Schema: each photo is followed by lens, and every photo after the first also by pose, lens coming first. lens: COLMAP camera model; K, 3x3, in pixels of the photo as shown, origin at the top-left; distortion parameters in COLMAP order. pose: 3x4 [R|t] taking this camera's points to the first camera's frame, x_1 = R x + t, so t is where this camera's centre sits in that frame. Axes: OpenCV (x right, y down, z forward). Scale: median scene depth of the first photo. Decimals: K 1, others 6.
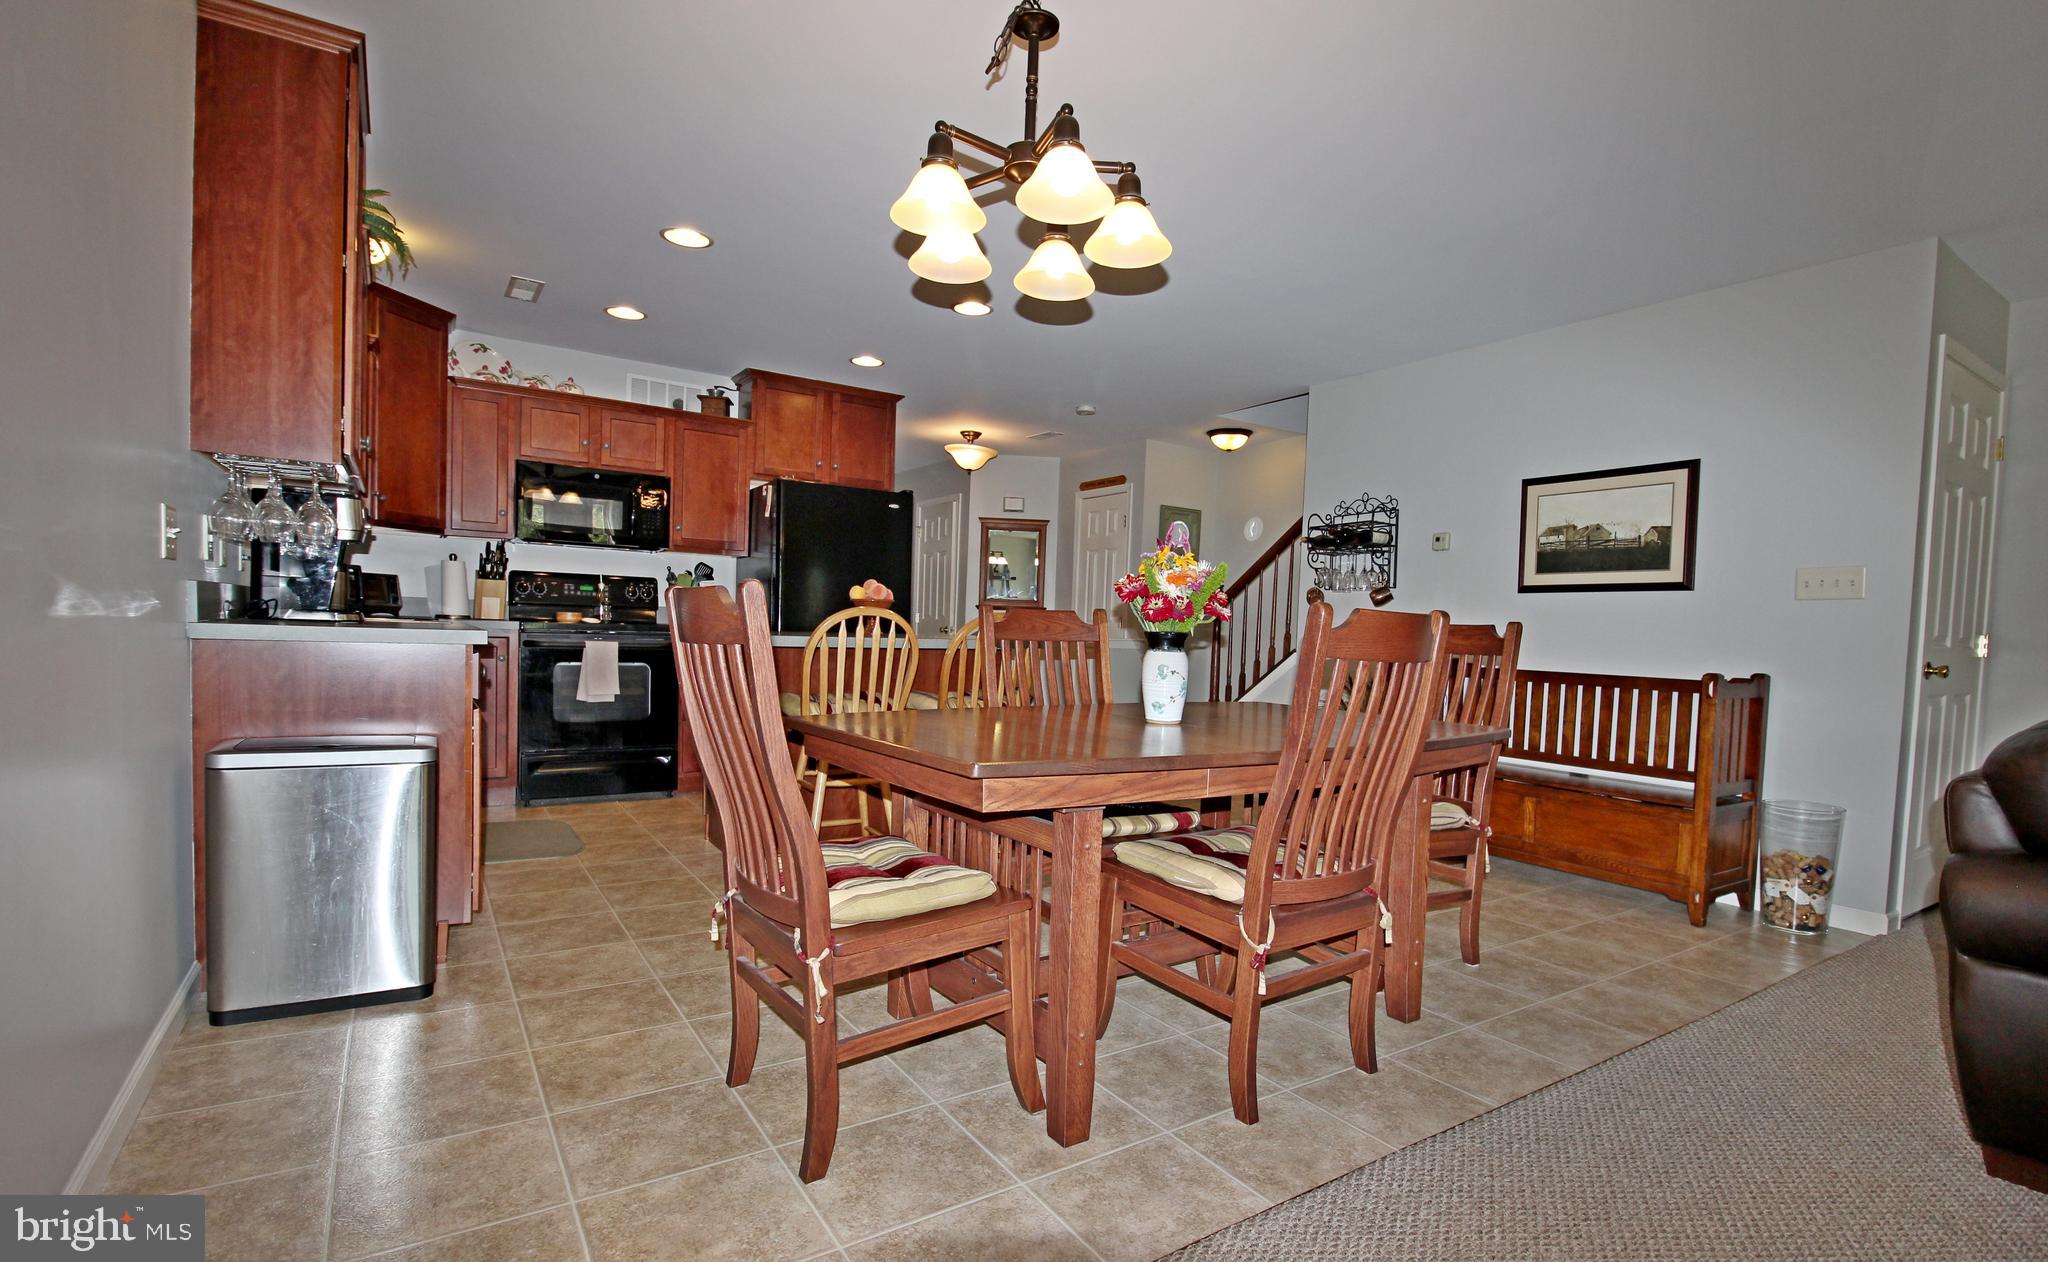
lens RADIAL K [[973.3, 0, 1067.7], [0, 973.3, 634.6], [0, 0, 1]] dist [0.000921, 0.000018]
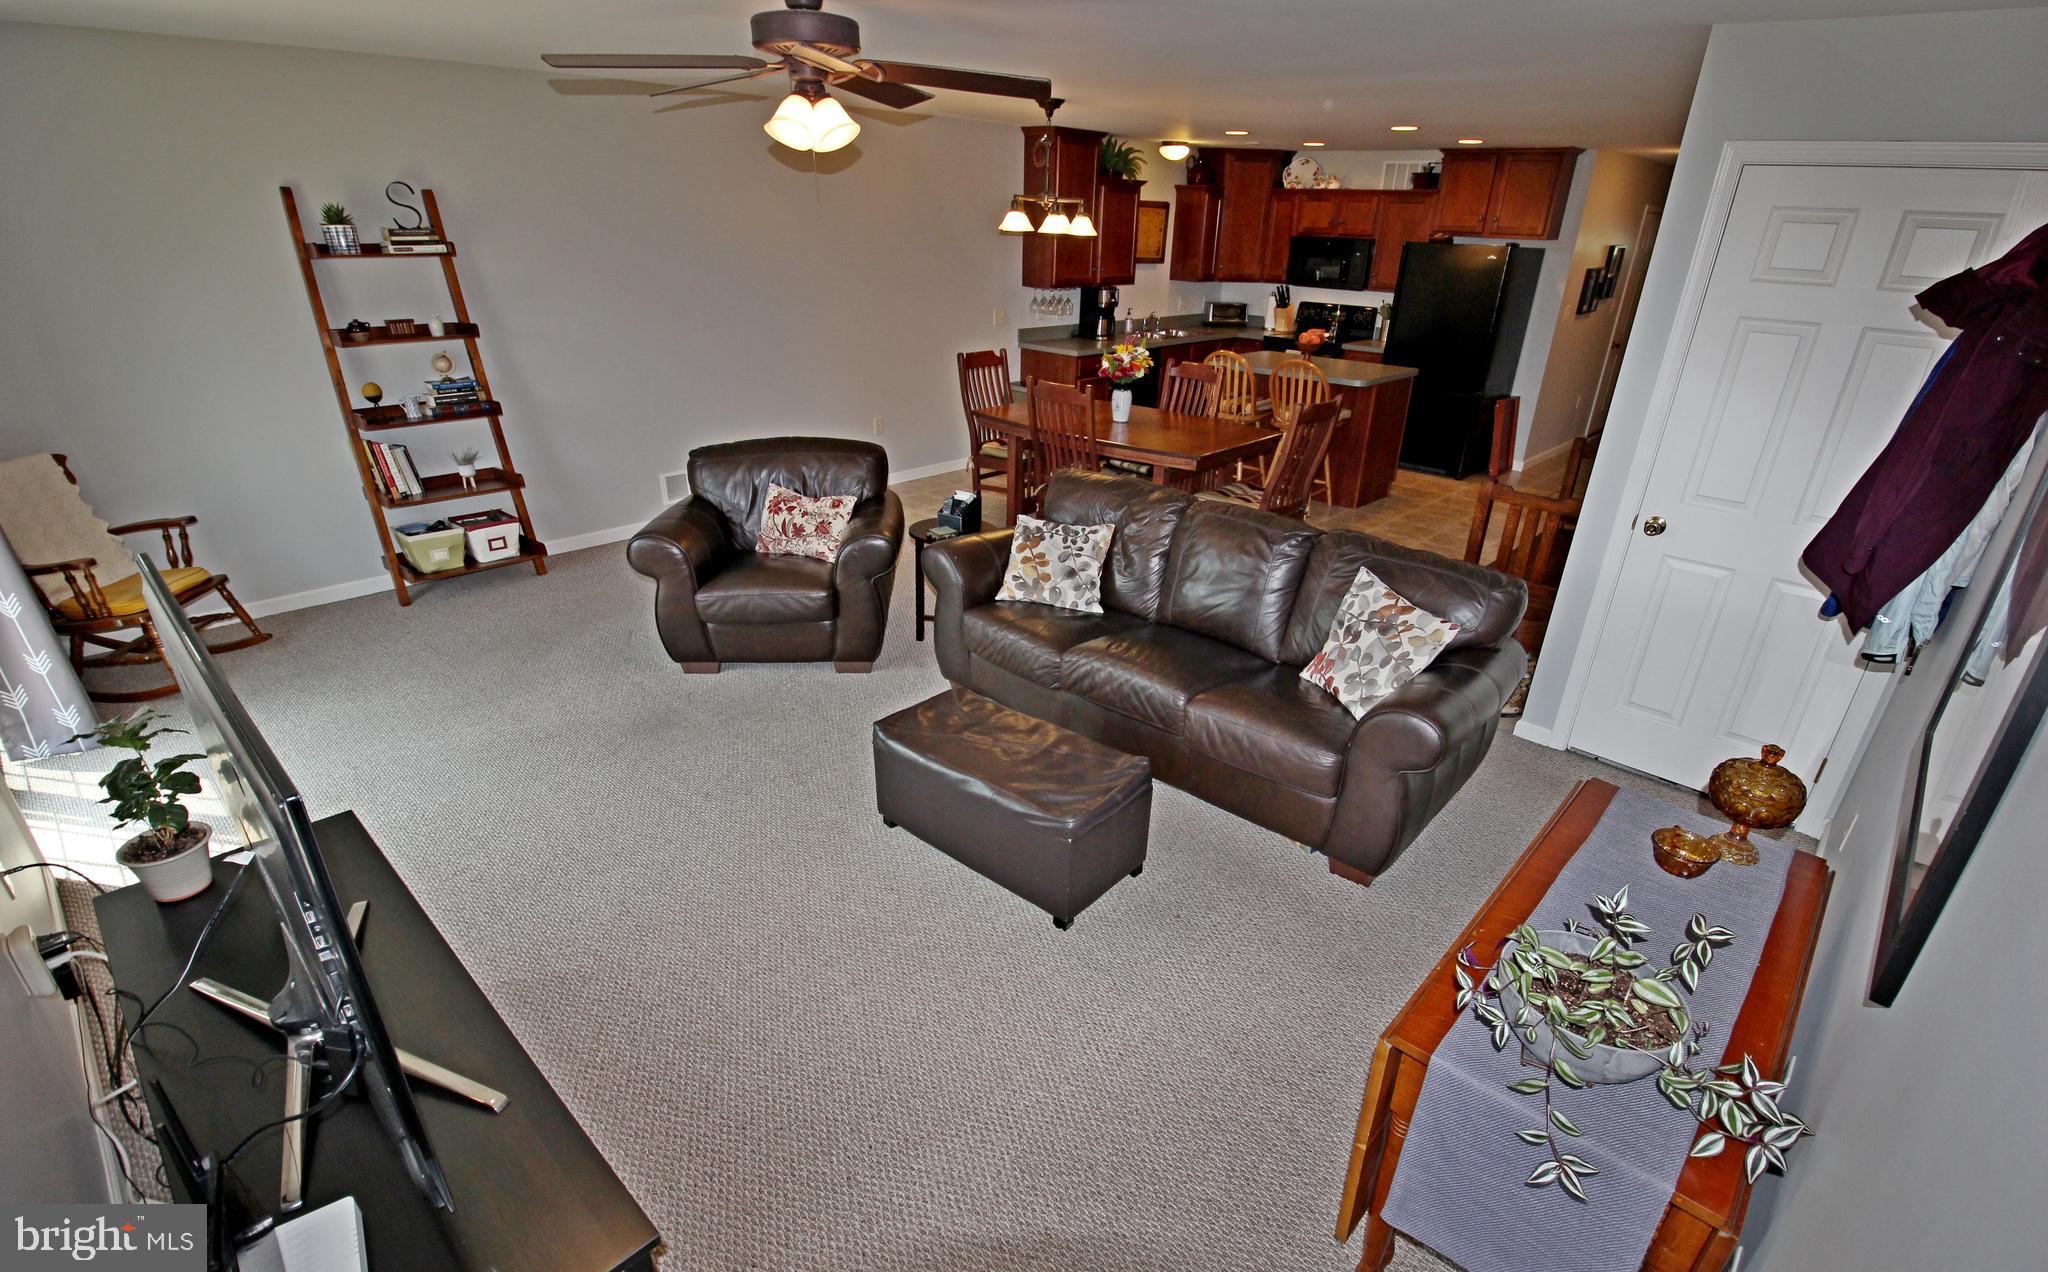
lens RADIAL K [[953.0, 0, 1028.0], [0, 953.0, 674.3], [0, 0, 1]] dist [-0.012867, -0.000880]
pose [[0.201805, 0.401534, -0.893334, 1.109371], [-0.019226, 0.913548, 0.406277, -0.135706], [0.979237, -0.064814, 0.192078, 0.142100]]
